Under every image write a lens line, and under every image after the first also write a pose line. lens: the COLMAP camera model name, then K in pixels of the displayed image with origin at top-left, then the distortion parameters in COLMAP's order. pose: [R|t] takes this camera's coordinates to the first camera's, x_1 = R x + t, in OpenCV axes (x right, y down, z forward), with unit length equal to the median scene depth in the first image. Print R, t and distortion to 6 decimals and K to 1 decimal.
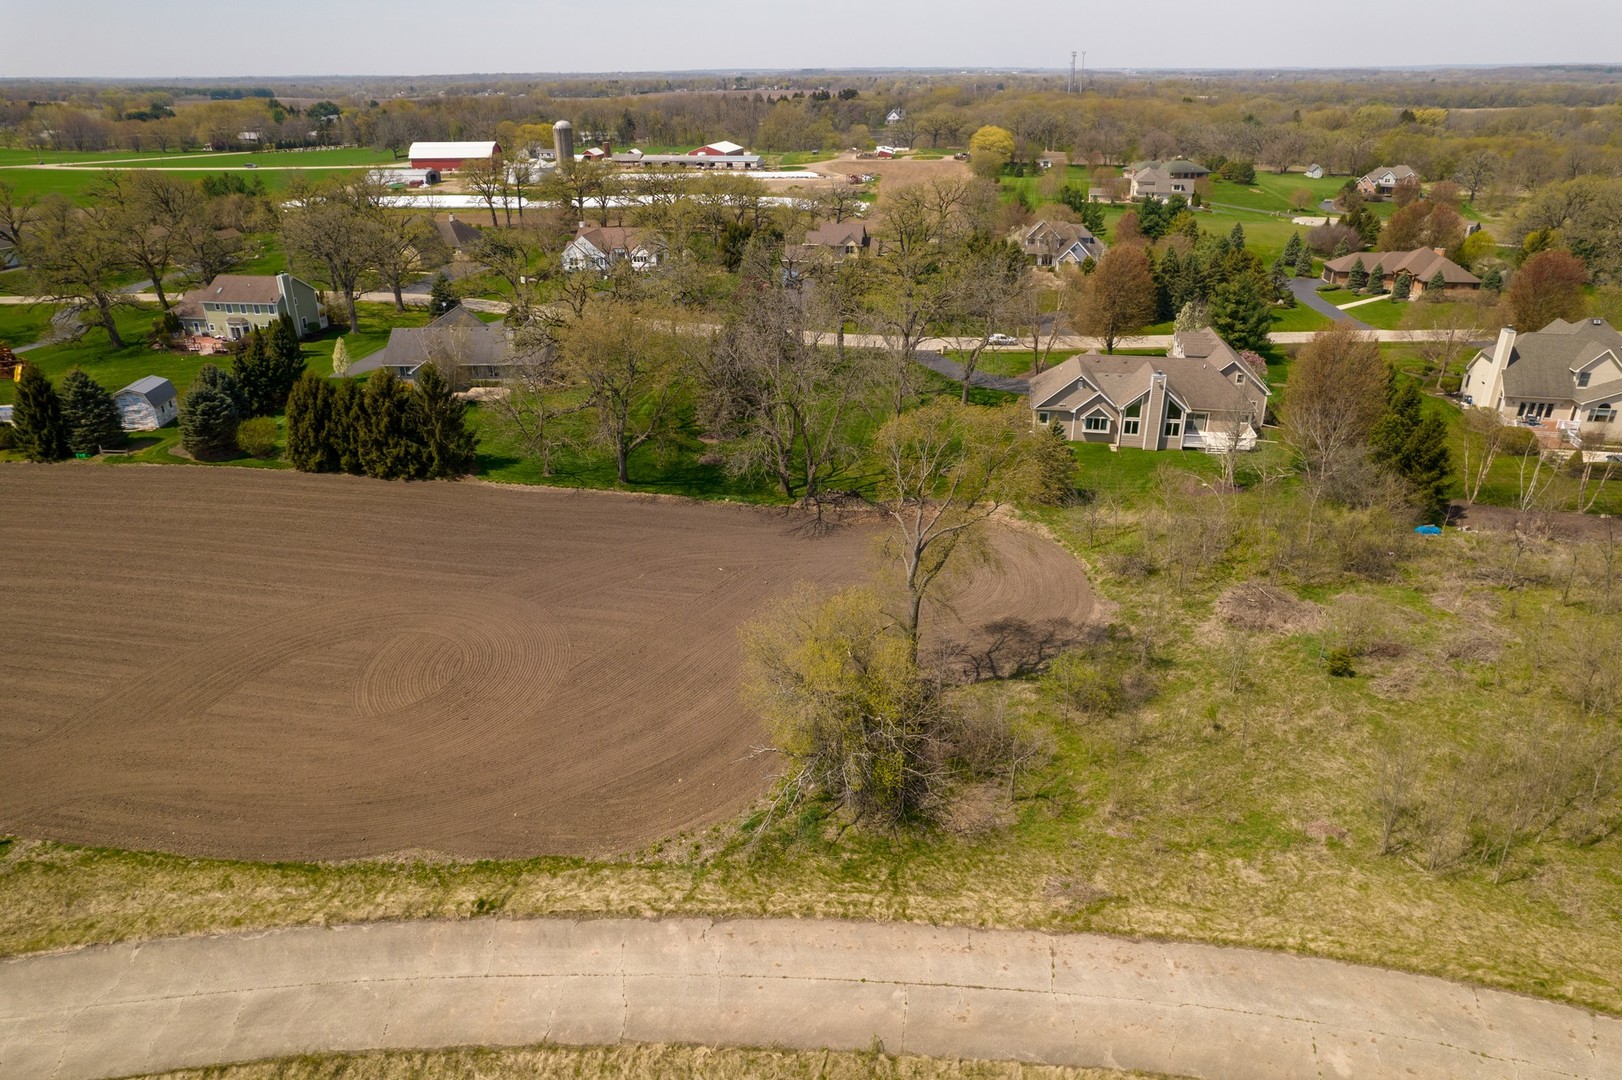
lens RADIAL K [[1041.5, 0, 812.6], [0, 1041.5, 537.0], [0, 0, 1]] dist [-0.084162, 0.078358]
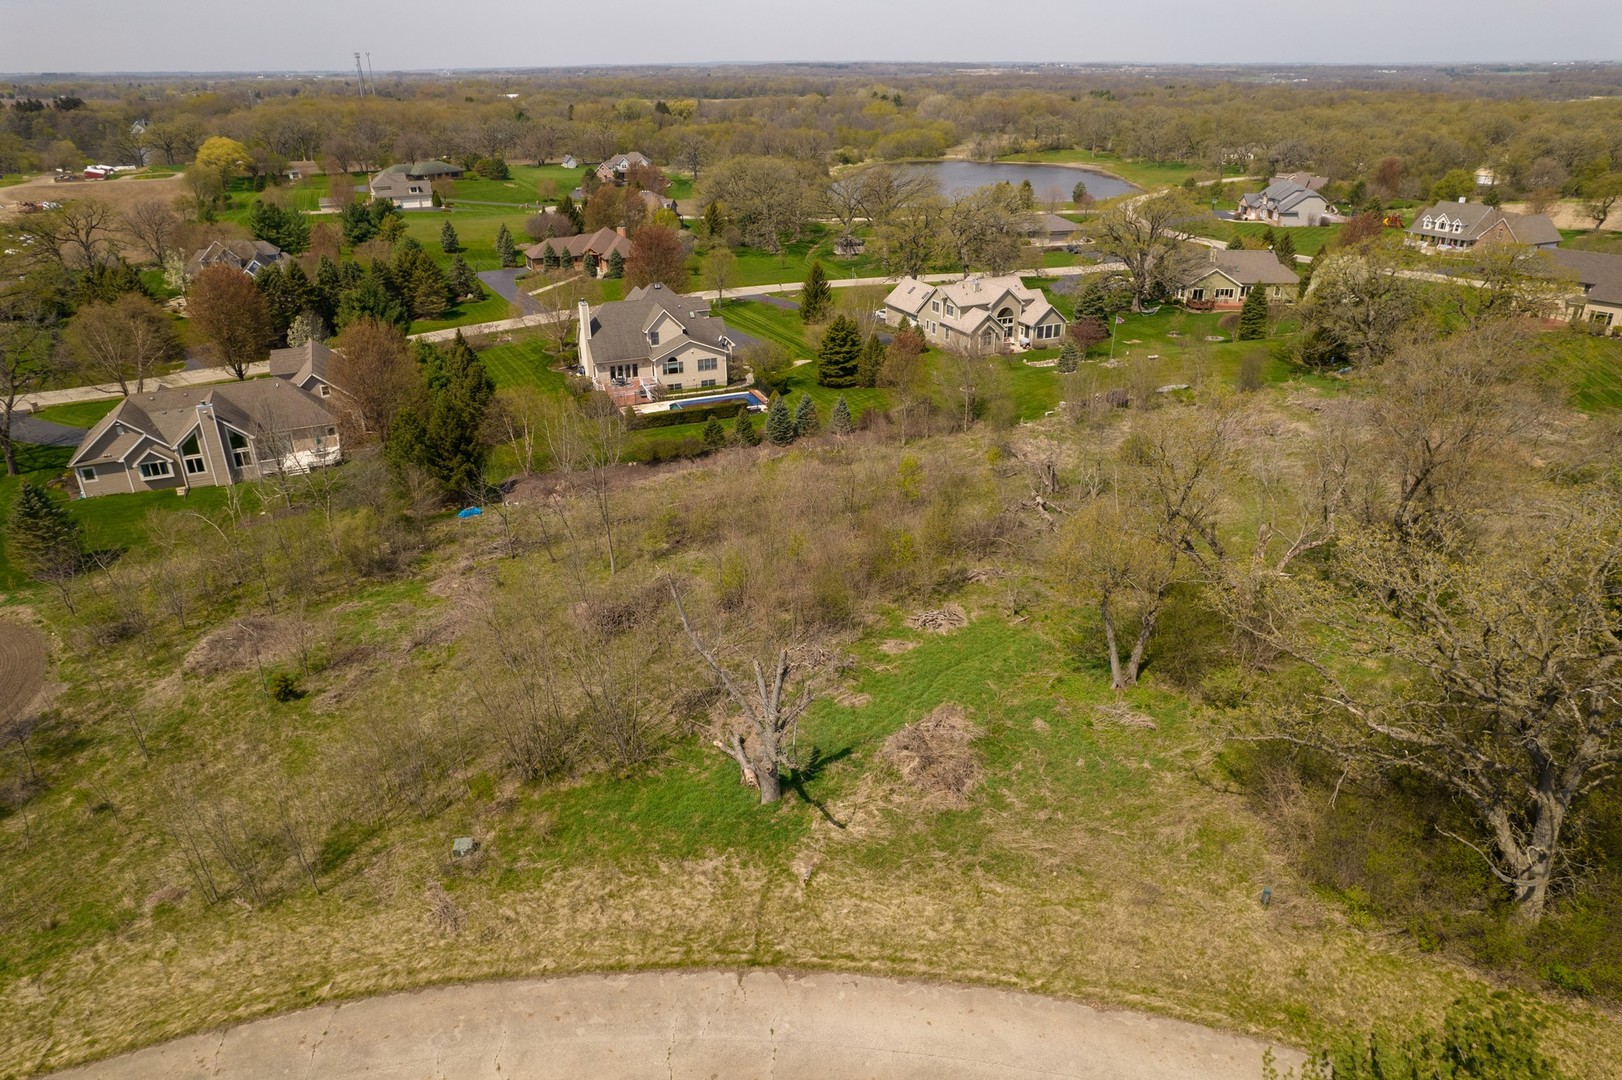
lens RADIAL K [[1041.5, 0, 812.6], [0, 1041.5, 537.0], [0, 0, 1]] dist [-0.084162, 0.078358]
pose [[0.832455, -0.232742, 0.502842, 0.289165], [0.232771, 0.970436, 0.063817, 0.024417], [-0.502829, 0.063923, 0.862019, -0.049344]]
